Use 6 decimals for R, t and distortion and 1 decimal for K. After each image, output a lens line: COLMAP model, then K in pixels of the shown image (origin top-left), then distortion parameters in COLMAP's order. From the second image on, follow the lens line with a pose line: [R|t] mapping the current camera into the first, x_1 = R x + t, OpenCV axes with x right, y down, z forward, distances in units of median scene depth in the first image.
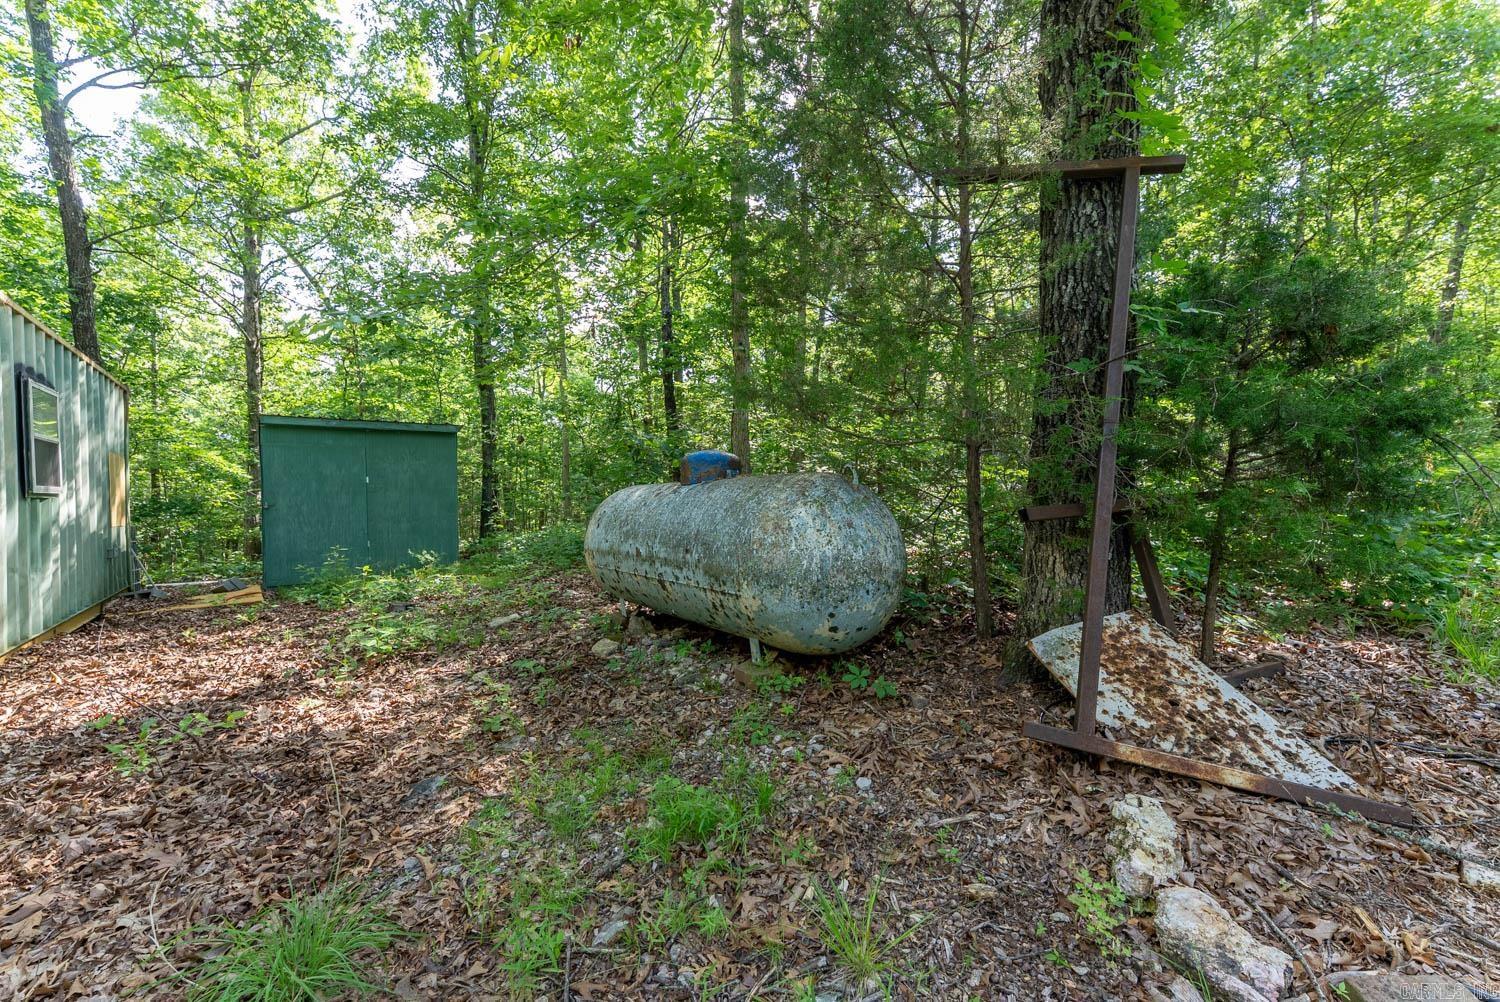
lens RADIAL K [[604.3, 0, 746.2], [0, 604.3, 507.5], [0, 0, 1]] dist [0.002399, 0.000328]
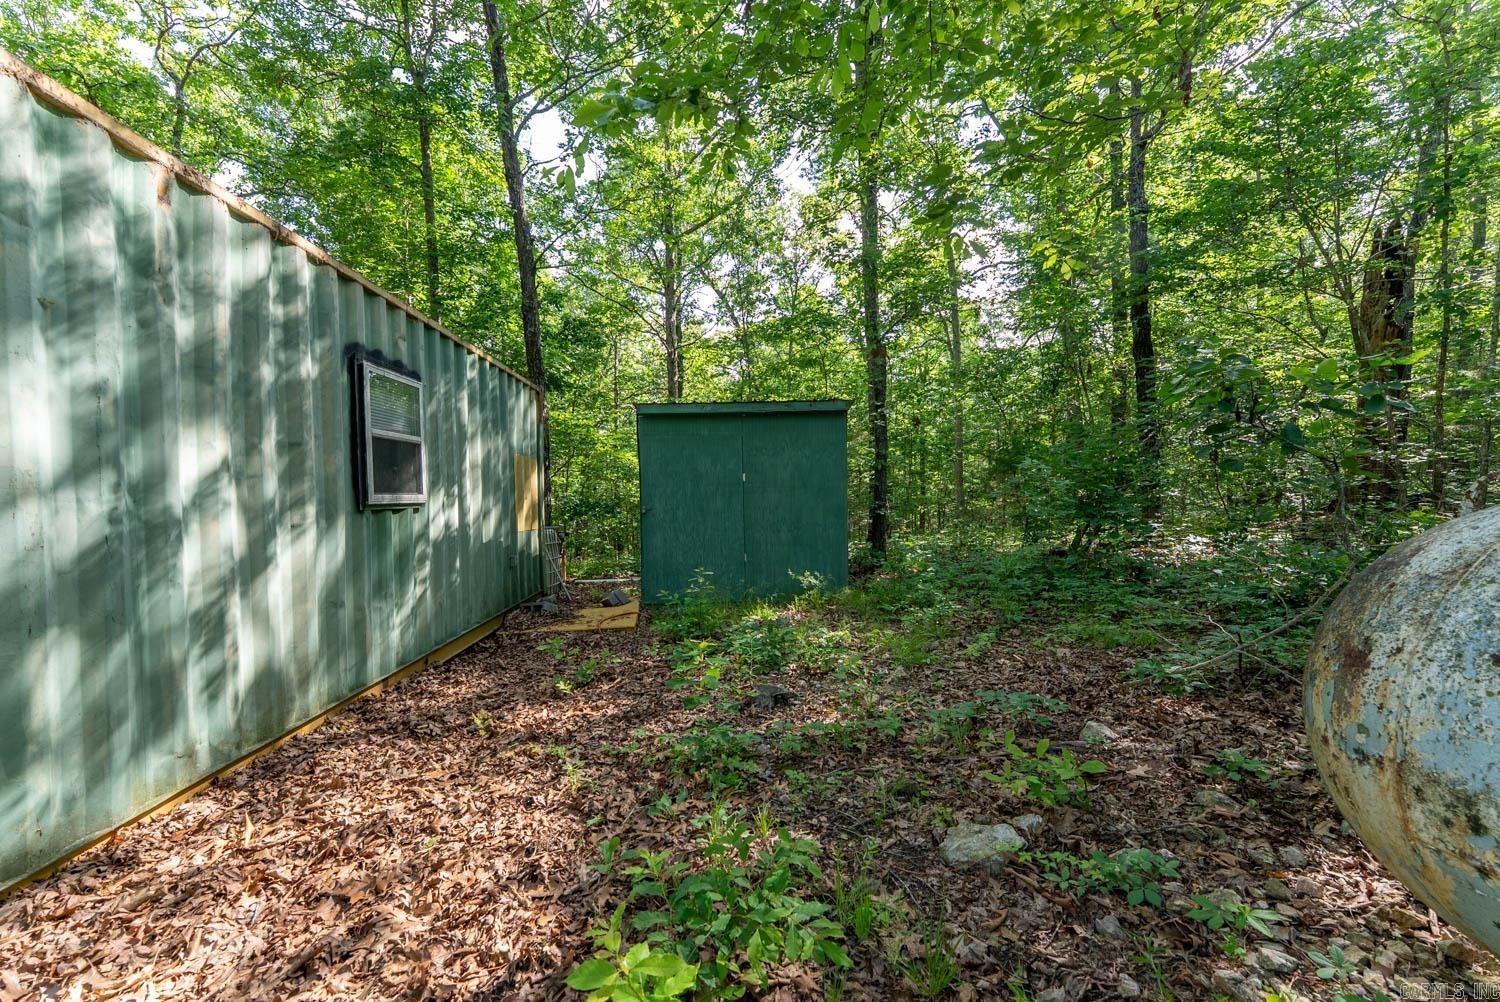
lens RADIAL K [[604.3, 0, 747.5], [0, 604.3, 503.3], [0, 0, 1]] dist [0.002399, 0.000328]
pose [[0.827145, 0.001288, -0.561987, -0.235245], [0.003341, 0.999968, 0.007210, -0.022379], [0.561978, -0.007841, 0.827115, 0.461166]]
